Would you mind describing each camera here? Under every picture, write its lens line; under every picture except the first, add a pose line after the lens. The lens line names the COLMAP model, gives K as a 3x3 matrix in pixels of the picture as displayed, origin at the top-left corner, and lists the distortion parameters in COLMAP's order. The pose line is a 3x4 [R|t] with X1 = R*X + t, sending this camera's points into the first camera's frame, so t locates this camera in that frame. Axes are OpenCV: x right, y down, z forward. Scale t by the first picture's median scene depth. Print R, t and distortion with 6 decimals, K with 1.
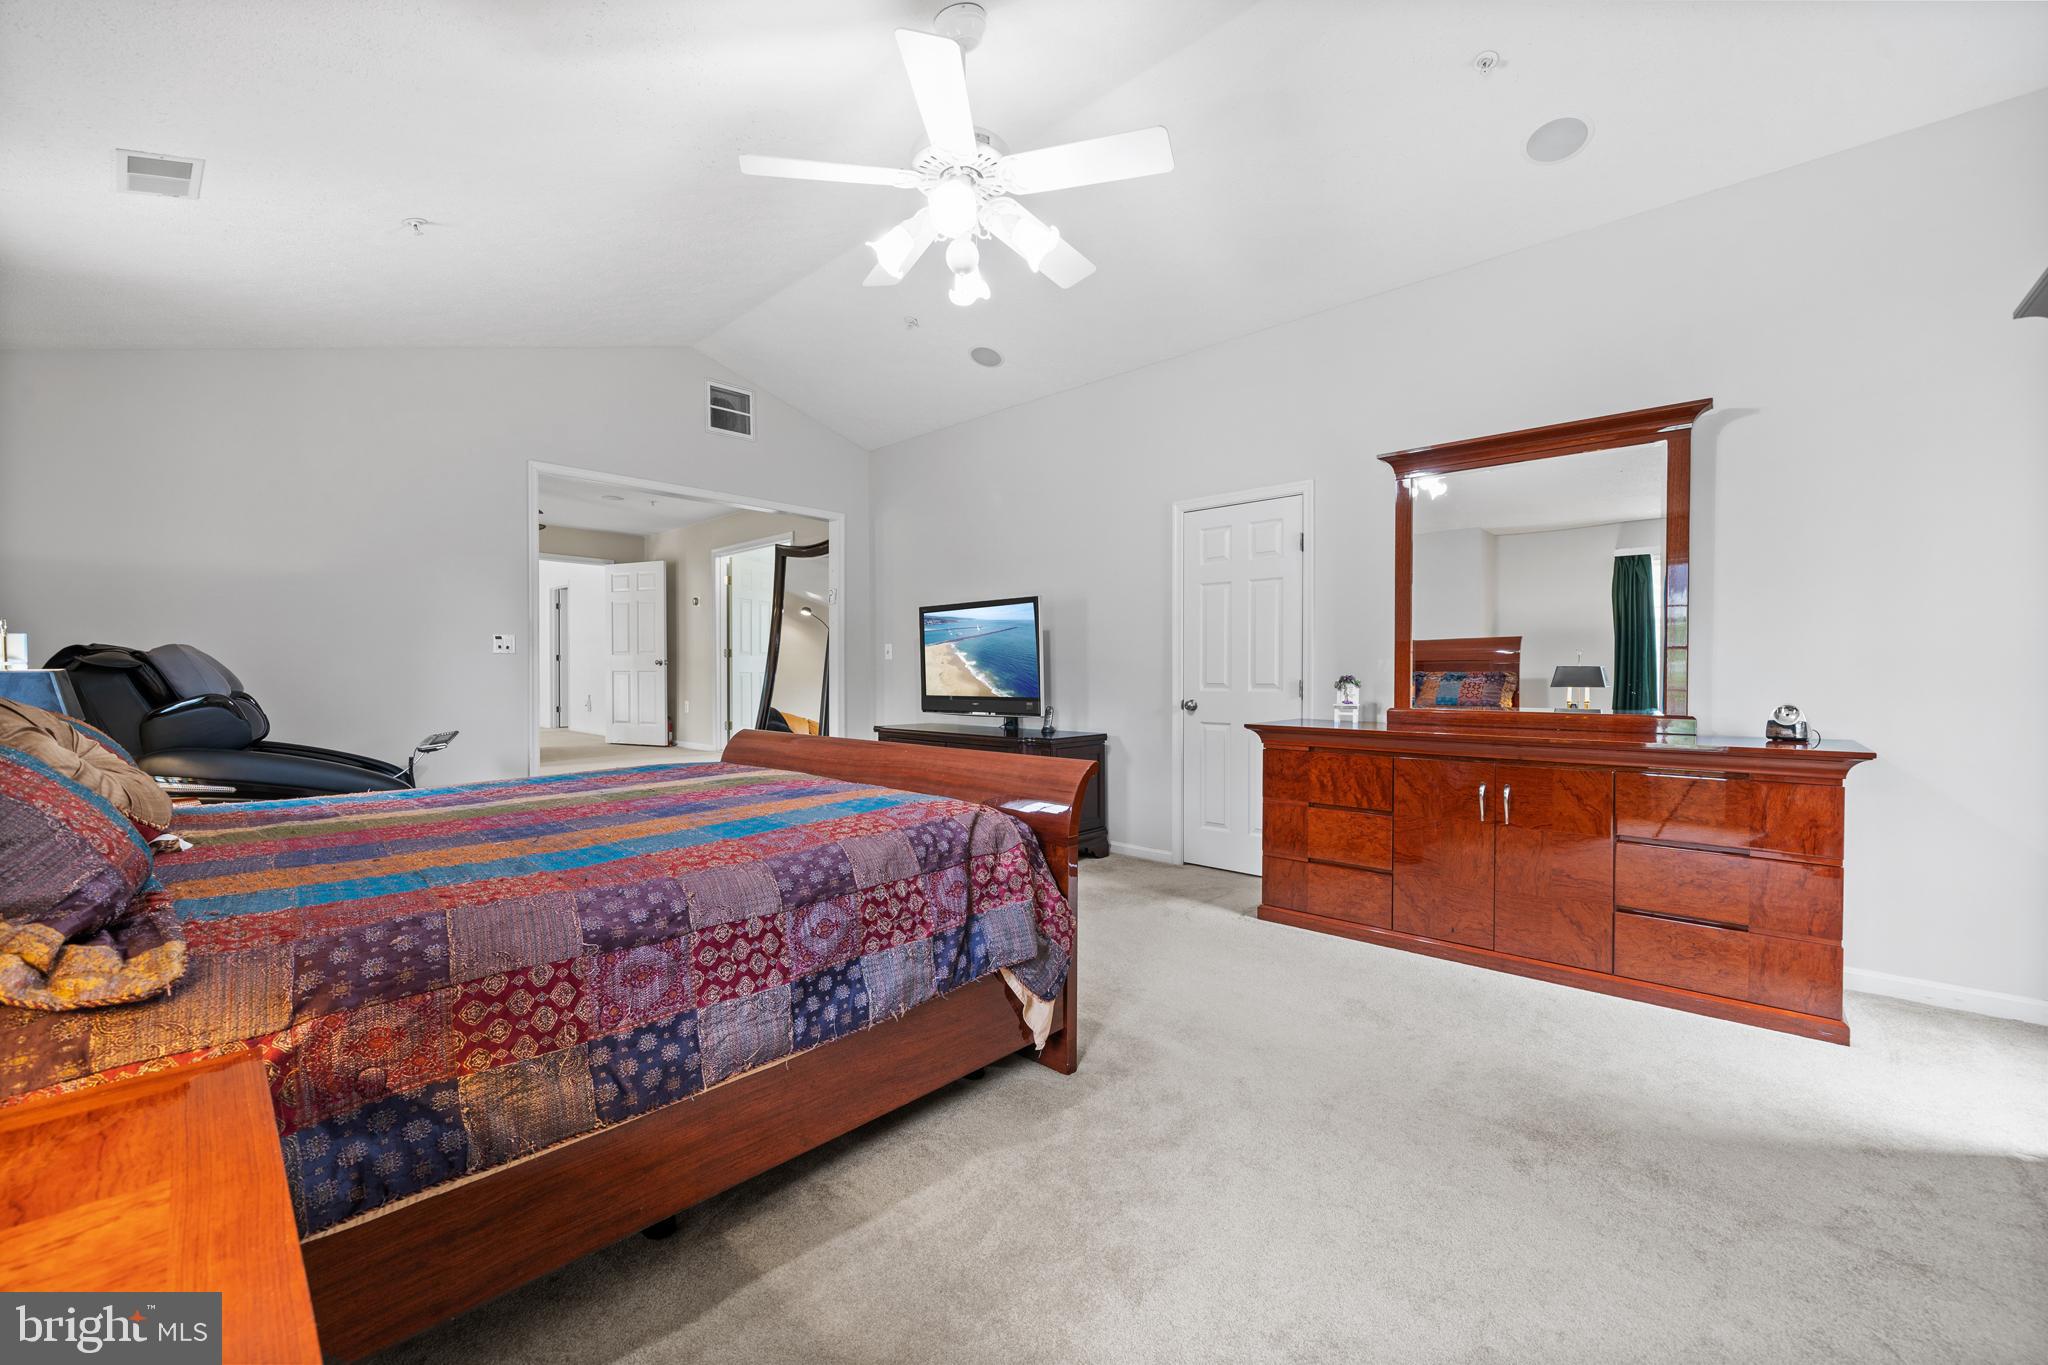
lens RADIAL K [[813.8, 0, 1024.0], [0, 813.8, 682.5], [0, 0, 1]] dist [-0.001511, -0.000065]
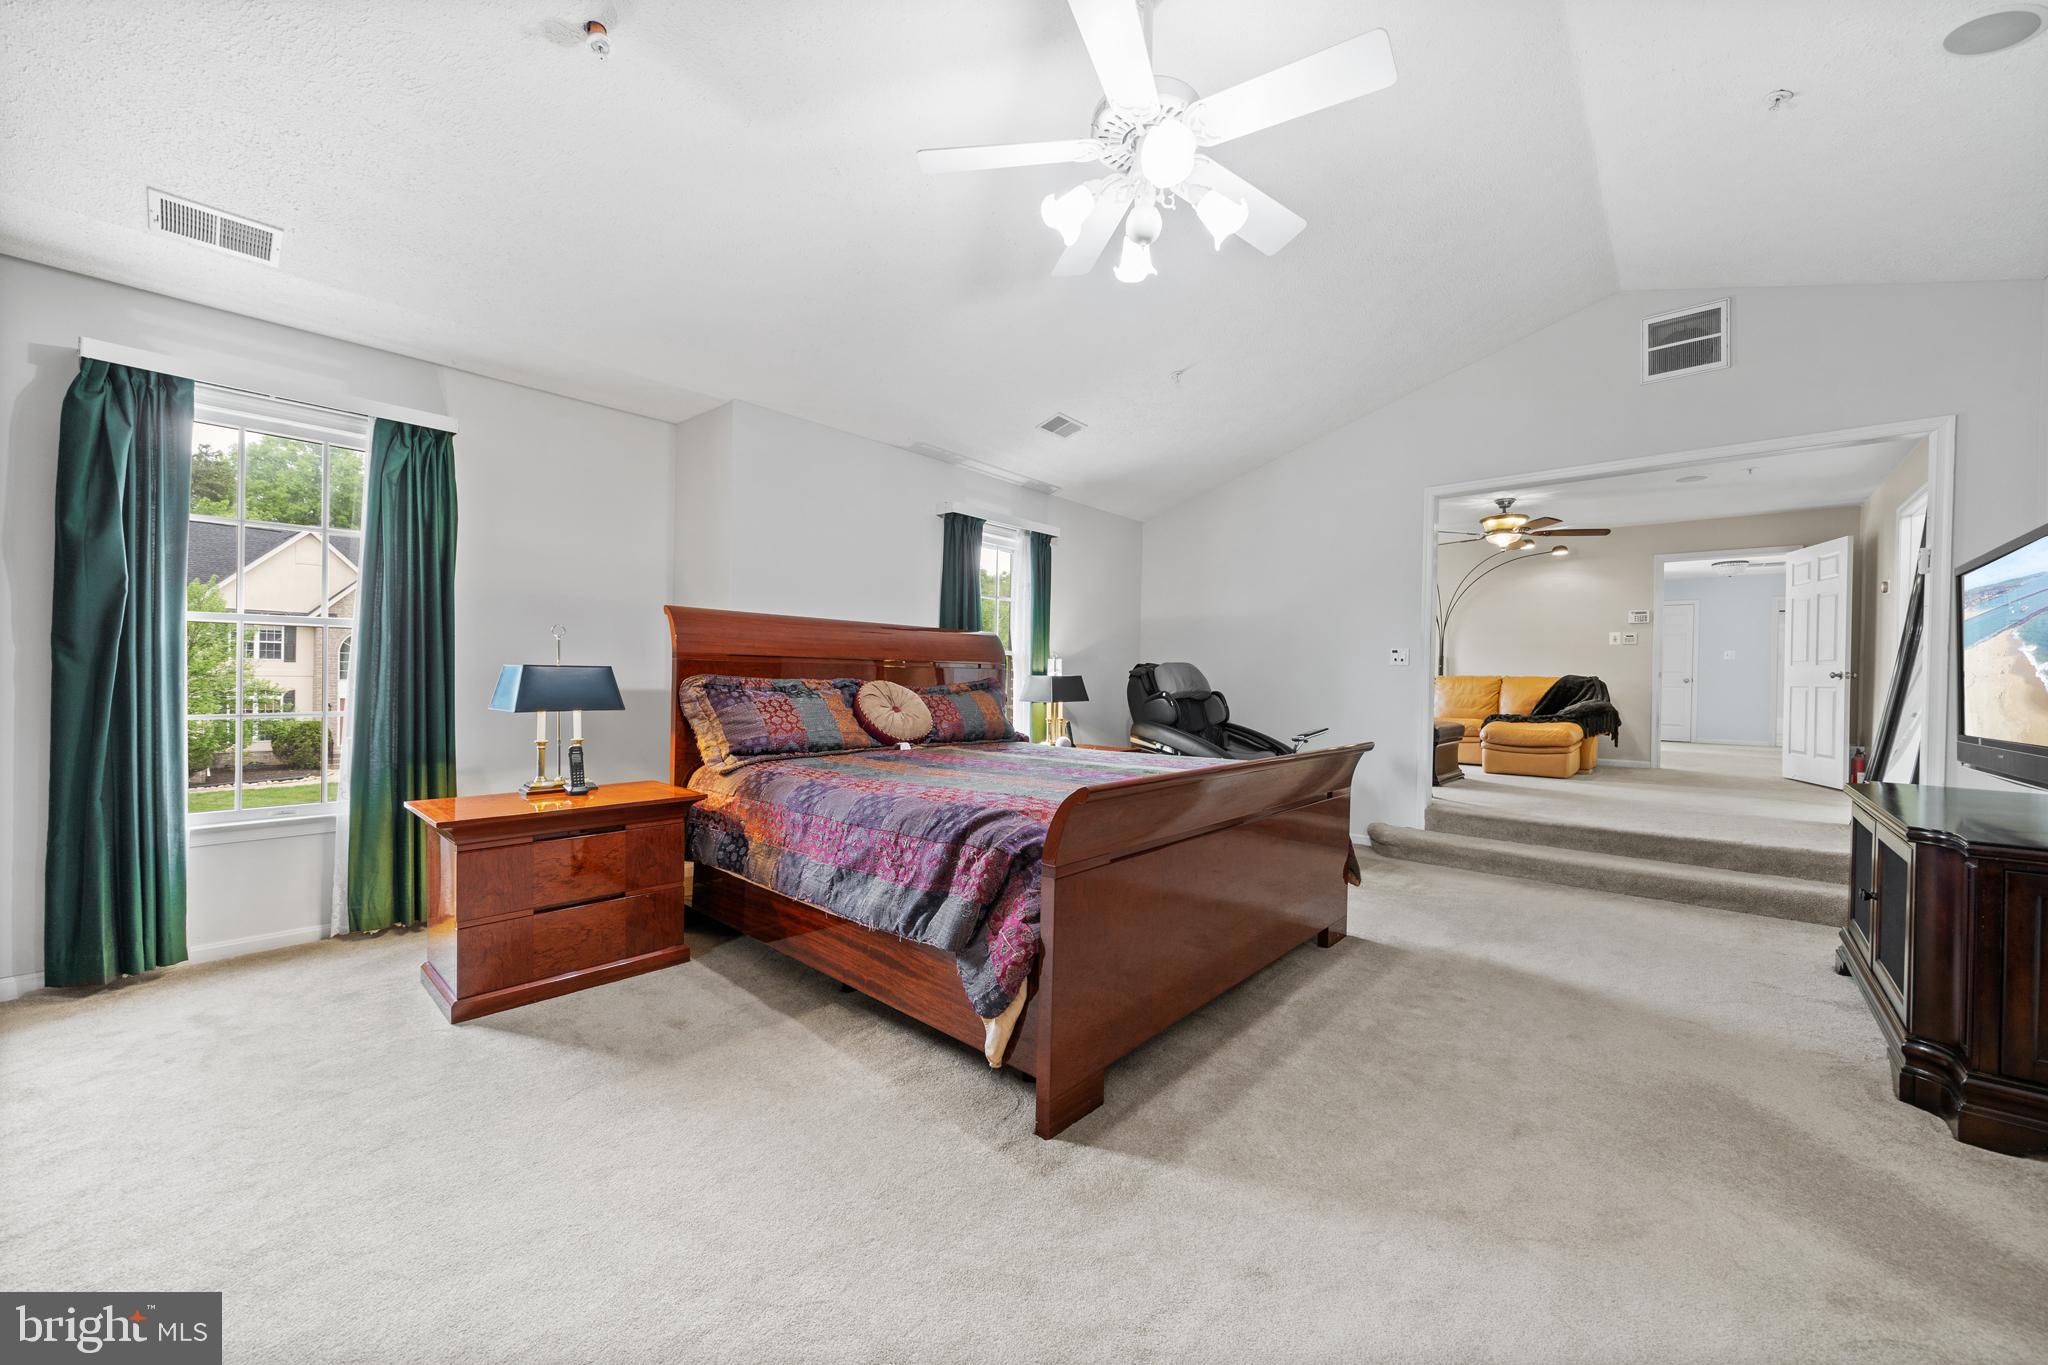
lens RADIAL K [[782.4, 0, 1023.1], [0, 782.4, 676.1], [0, 0, 1]] dist [-0.001173, -0.000204]
pose [[0.015520, 0.001343, -0.999879, 0.554044], [-0.026875, 0.999638, 0.000925, -0.009670], [0.999518, 0.026857, 0.015550, 0.585829]]
